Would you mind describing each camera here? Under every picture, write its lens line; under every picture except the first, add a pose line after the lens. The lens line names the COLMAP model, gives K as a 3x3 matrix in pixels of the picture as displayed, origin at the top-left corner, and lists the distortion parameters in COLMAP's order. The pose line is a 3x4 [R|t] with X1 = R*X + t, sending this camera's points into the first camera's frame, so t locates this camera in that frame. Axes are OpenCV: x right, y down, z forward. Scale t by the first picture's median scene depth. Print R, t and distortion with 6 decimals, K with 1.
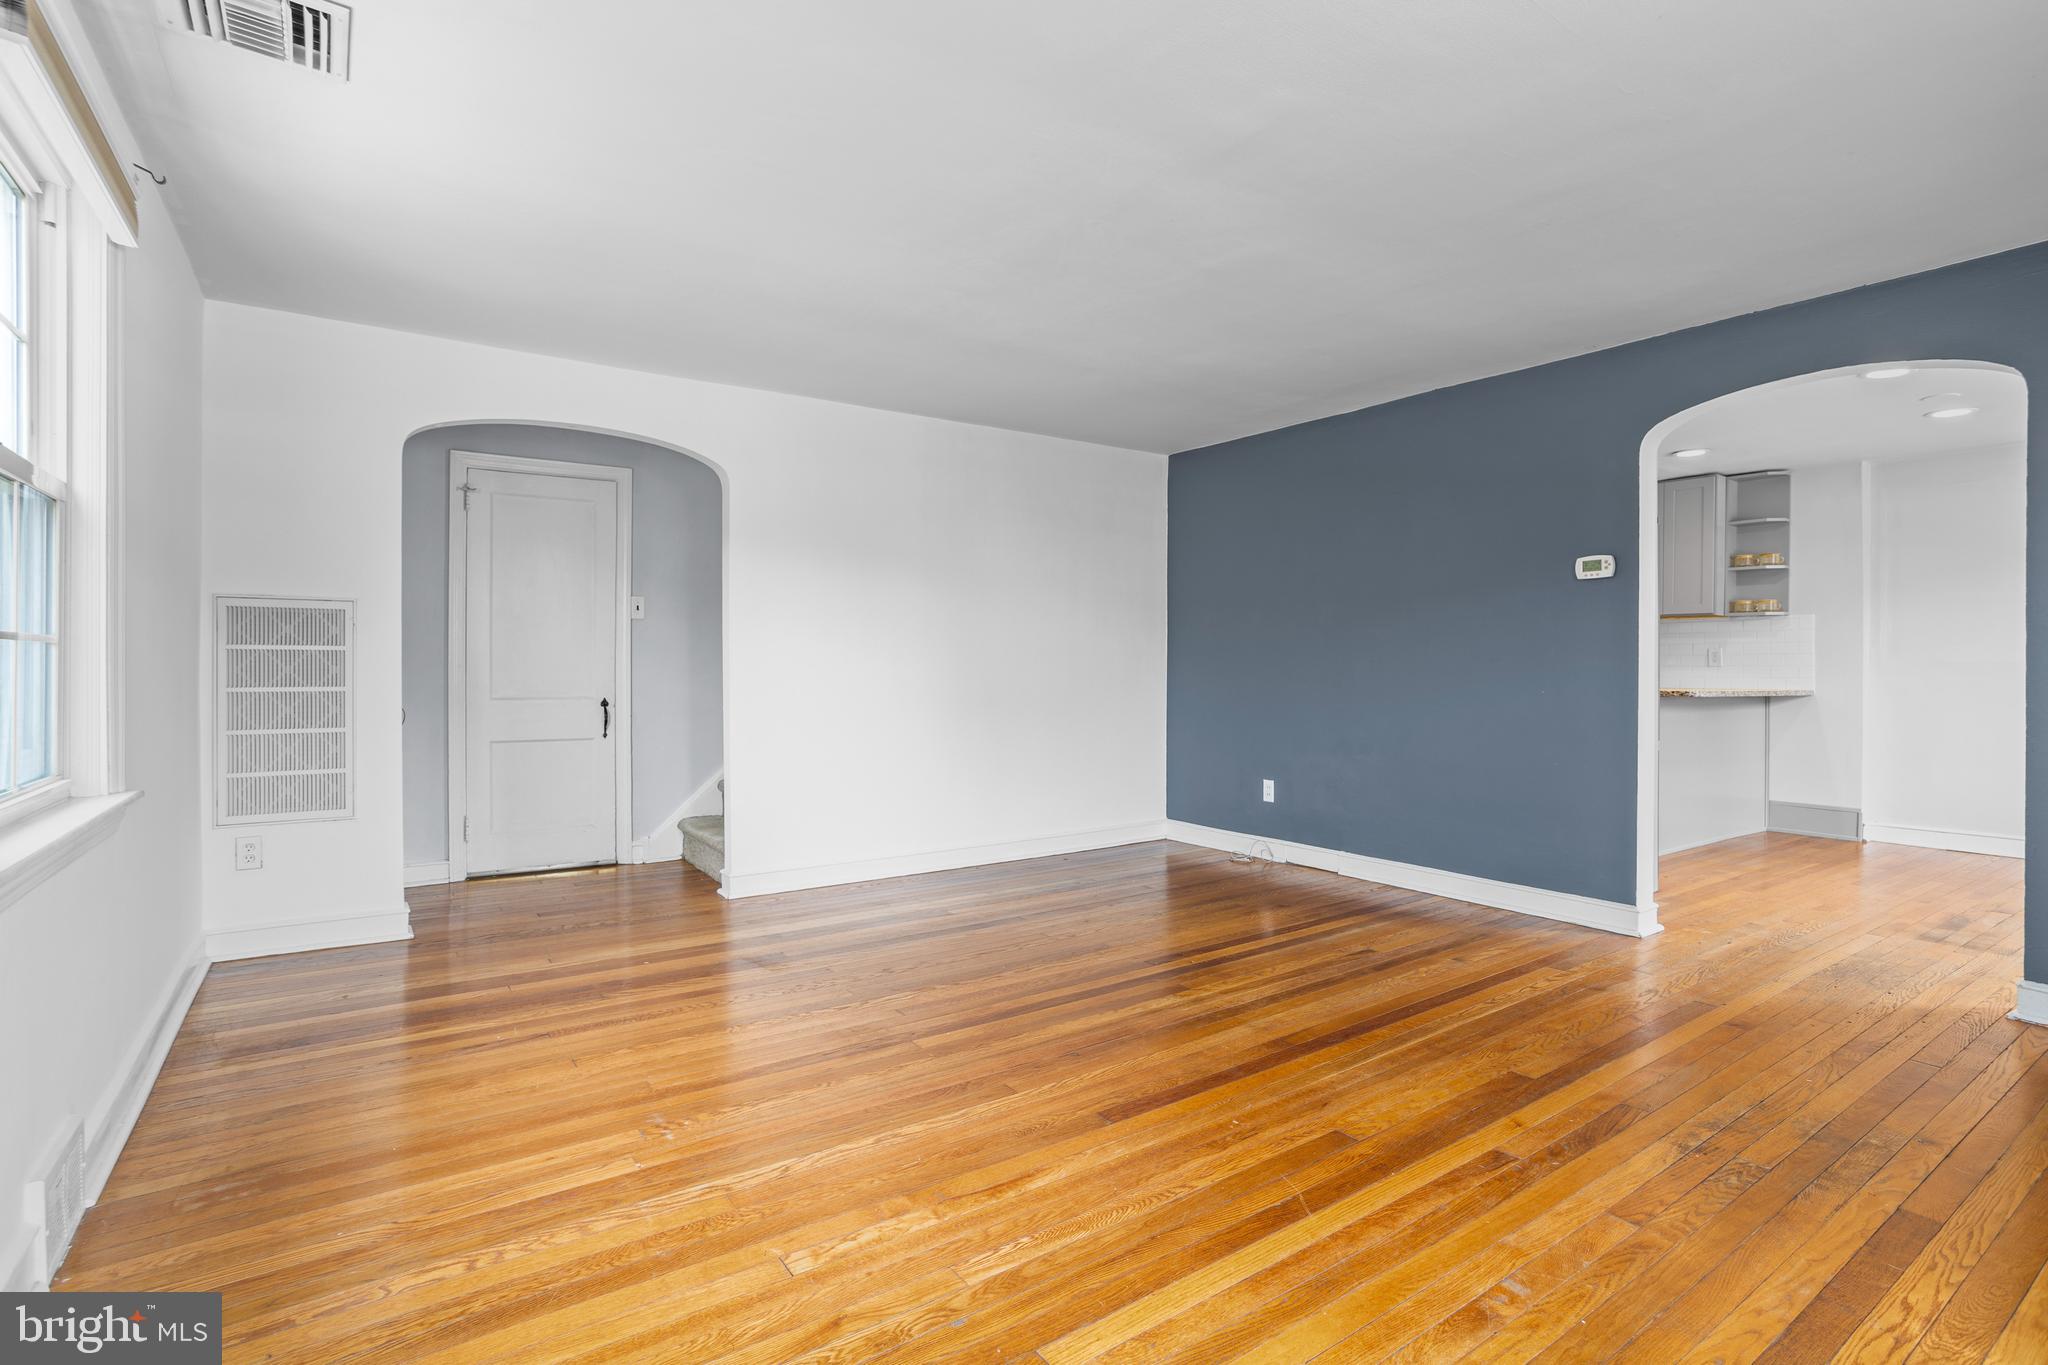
lens RADIAL K [[993.2, 0, 1024.0], [0, 993.2, 682.5], [0, 0, 1]] dist [-0.052964, 0.022291]
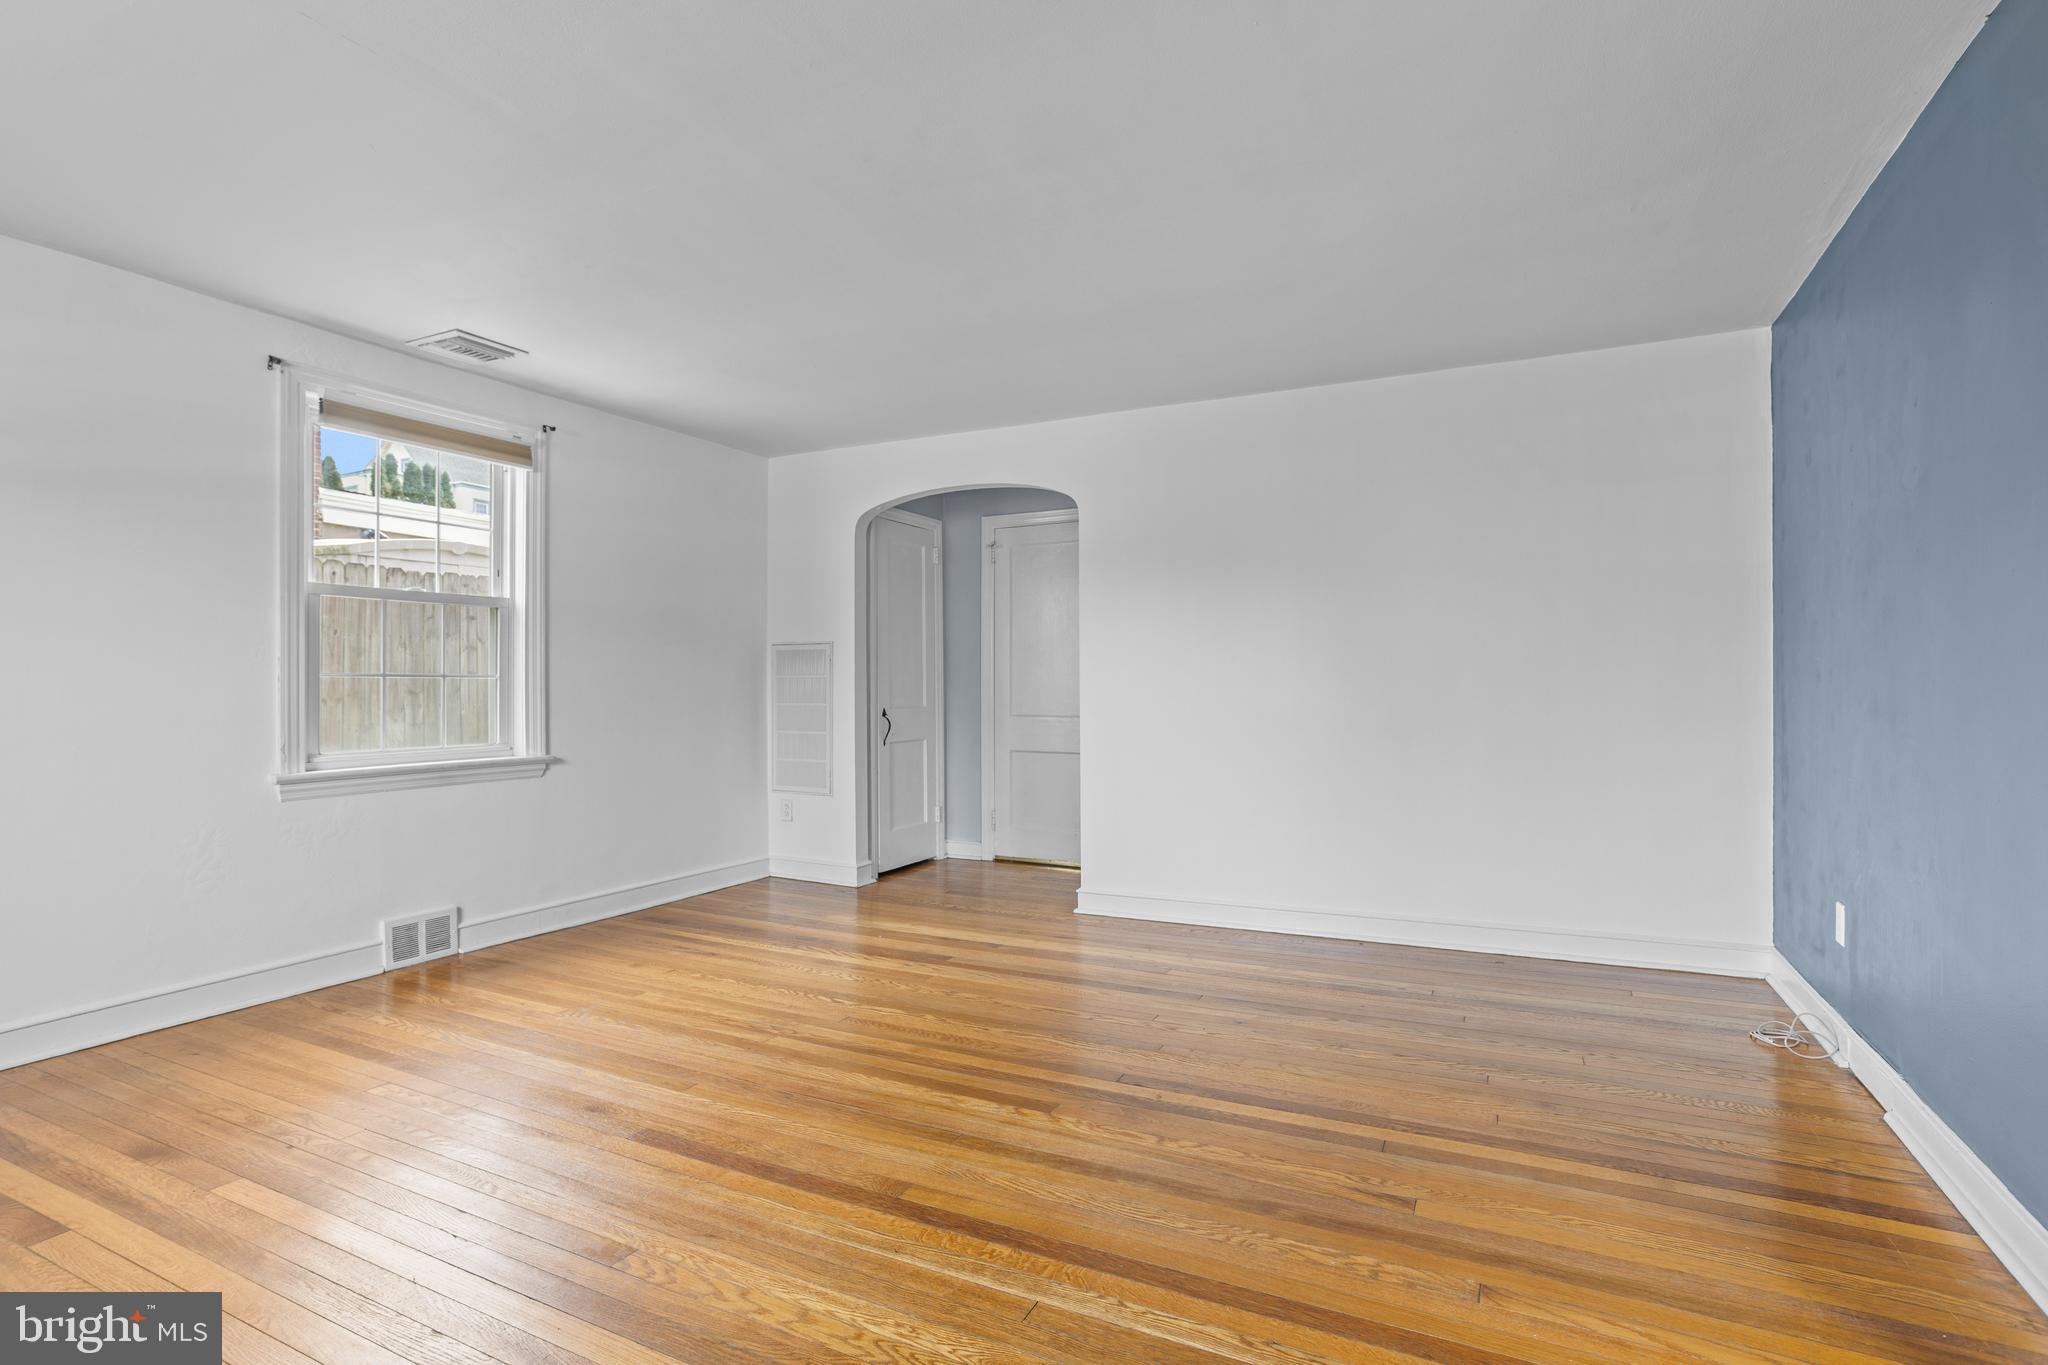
lens RADIAL K [[1013.3, 0, 1015.4], [0, 1013.3, 684.0], [0, 0, 1]] dist [-0.058041, 0.033468]
pose [[0.462636, -0.007589, -0.886516, 0.866070], [-0.011407, 0.999830, -0.014512, -0.005630], [0.886475, 0.016826, 0.462471, 0.637415]]
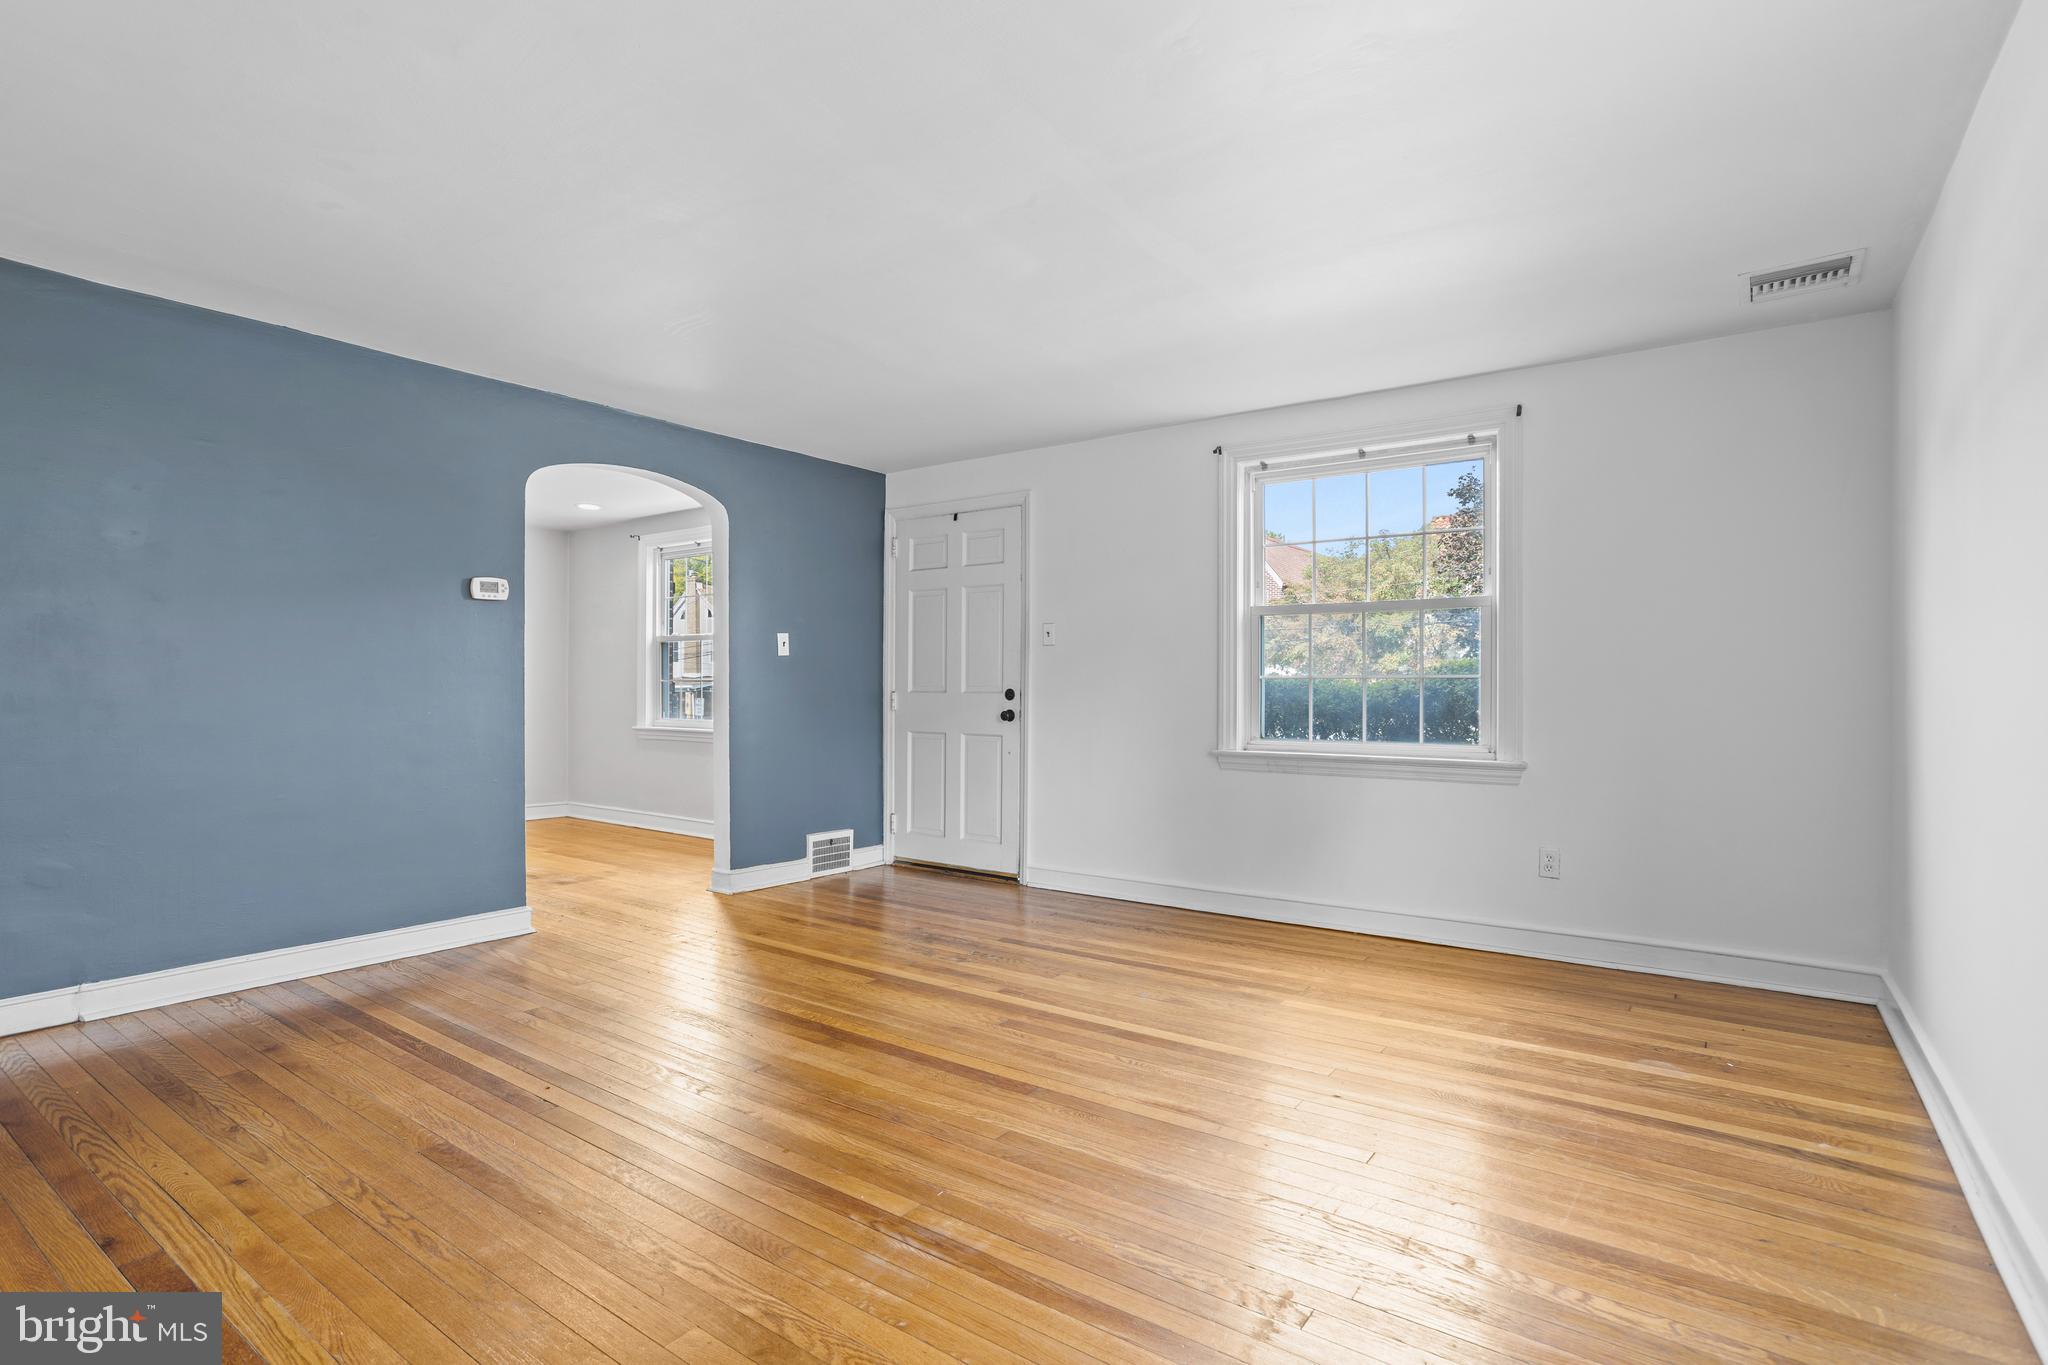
lens RADIAL K [[1013.3, 0, 1015.4], [0, 1013.3, 684.0], [0, 0, 1]] dist [-0.058041, 0.033468]
pose [[-0.320851, -0.005698, 0.947113, -0.730188], [0.020207, 0.999713, 0.012859, -0.025414], [-0.946914, 0.023264, -0.320643, 1.016196]]
